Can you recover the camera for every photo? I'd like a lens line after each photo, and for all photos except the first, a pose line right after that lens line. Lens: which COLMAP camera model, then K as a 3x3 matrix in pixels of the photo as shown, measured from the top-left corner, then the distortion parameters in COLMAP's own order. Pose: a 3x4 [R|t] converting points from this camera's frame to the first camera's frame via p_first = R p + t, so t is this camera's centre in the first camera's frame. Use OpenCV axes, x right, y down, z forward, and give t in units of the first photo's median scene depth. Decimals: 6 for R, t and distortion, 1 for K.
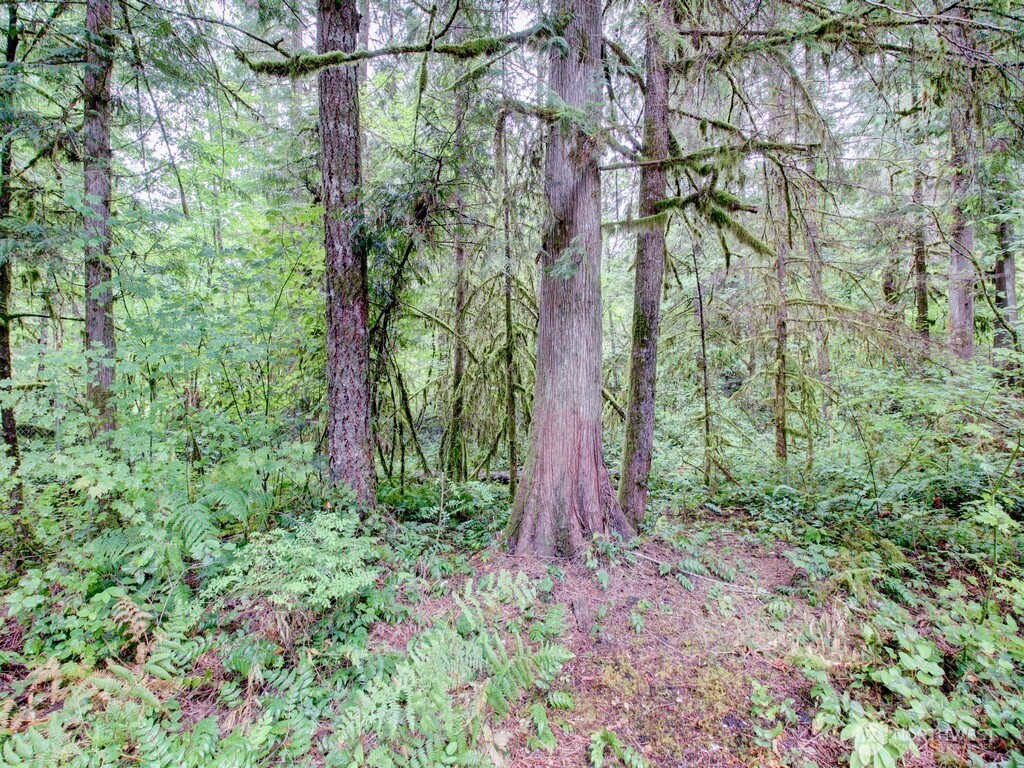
lens RADIAL K [[475.6, 0, 508.8], [0, 475.6, 387.2], [0, 0, 1]] dist [0.011833, -0.021221]
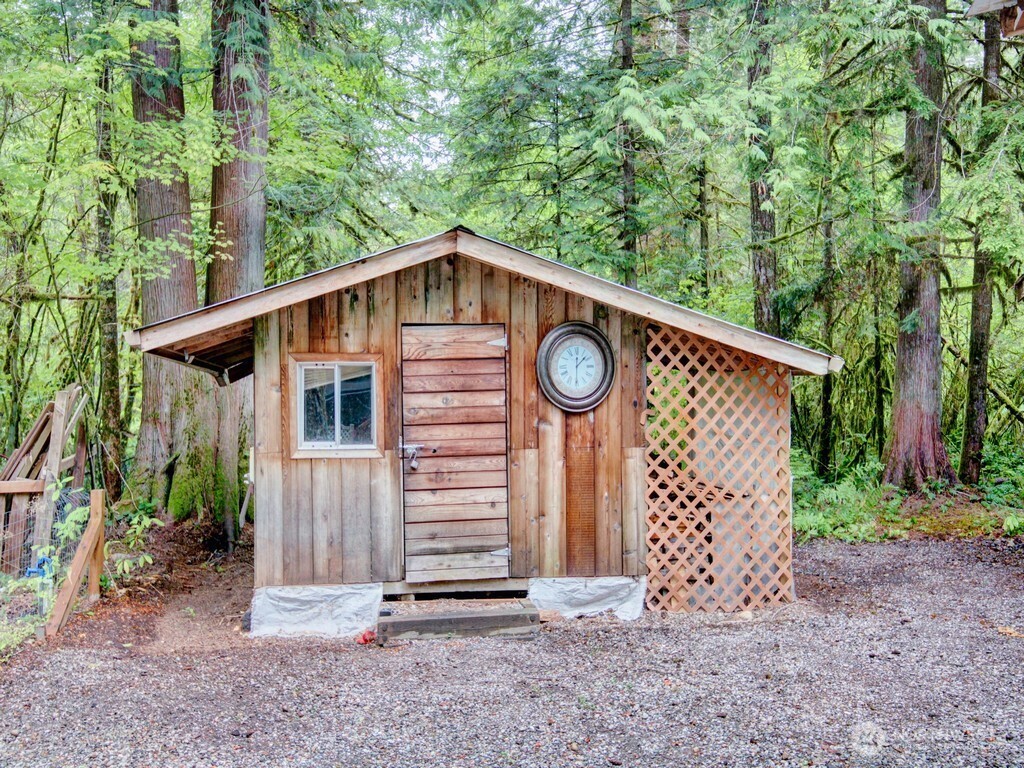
lens RADIAL K [[980.3, 0, 508.2], [0, 980.3, 392.1], [0, 0, 1]] dist [0.079316, 0.000614]
pose [[0.934043, -0.004481, -0.357132, 0.034344], [0.007727, 0.999941, 0.007662, -0.033546], [0.357076, -0.009916, 0.934023, -2.379977]]
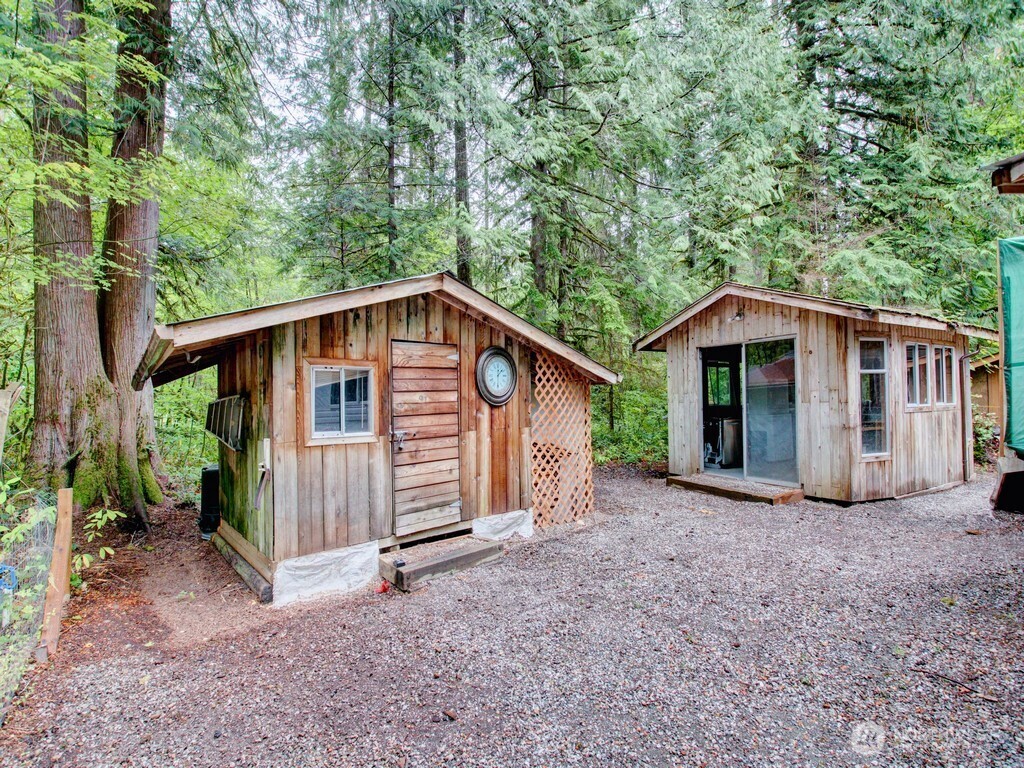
lens RADIAL K [[475.6, 0, 508.8], [0, 475.6, 387.2], [0, 0, 1]] dist [0.011833, -0.021221]
pose [[0.970374, -0.002902, 0.241591, -0.716497], [0.009323, 0.999633, -0.025440, -0.002224], [-0.241429, 0.026939, 0.970045, -1.990081]]
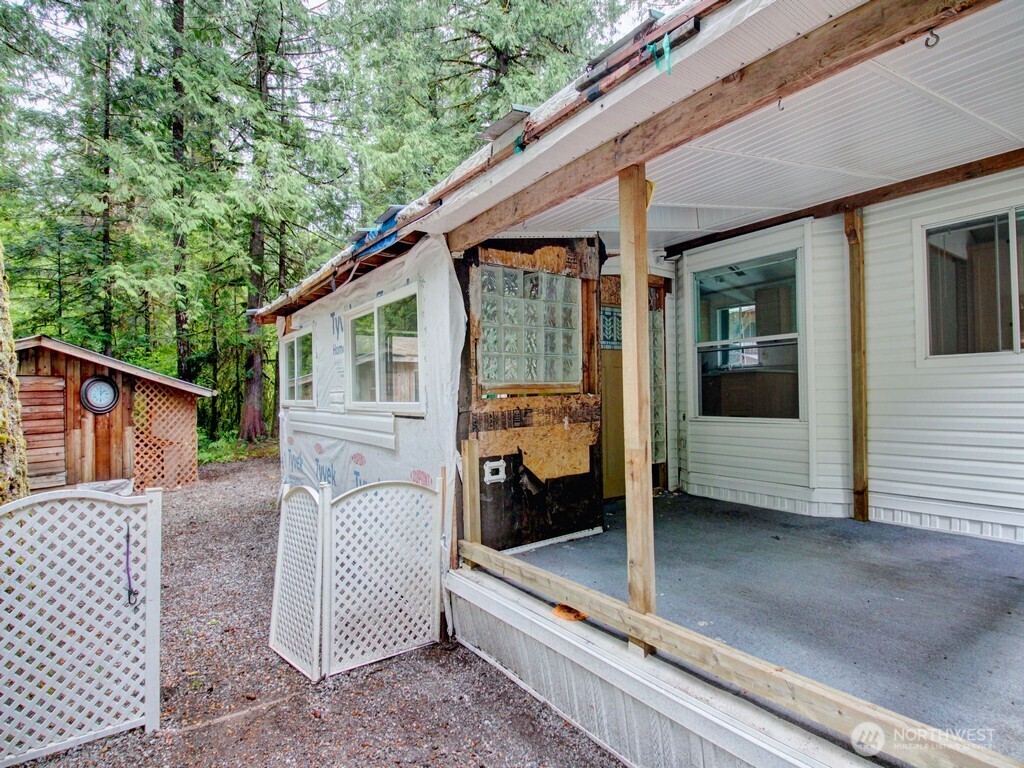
lens RADIAL K [[517.4, 0, 512.0], [0, 517.4, 384.0], [0, 0, 1]] dist [-0.002124, -0.022711]
pose [[0.893510, -0.006638, 0.448995, 0.114776], [0.013817, 0.999824, -0.012715, -0.055081], [-0.448831, 0.017565, 0.893444, -3.414508]]
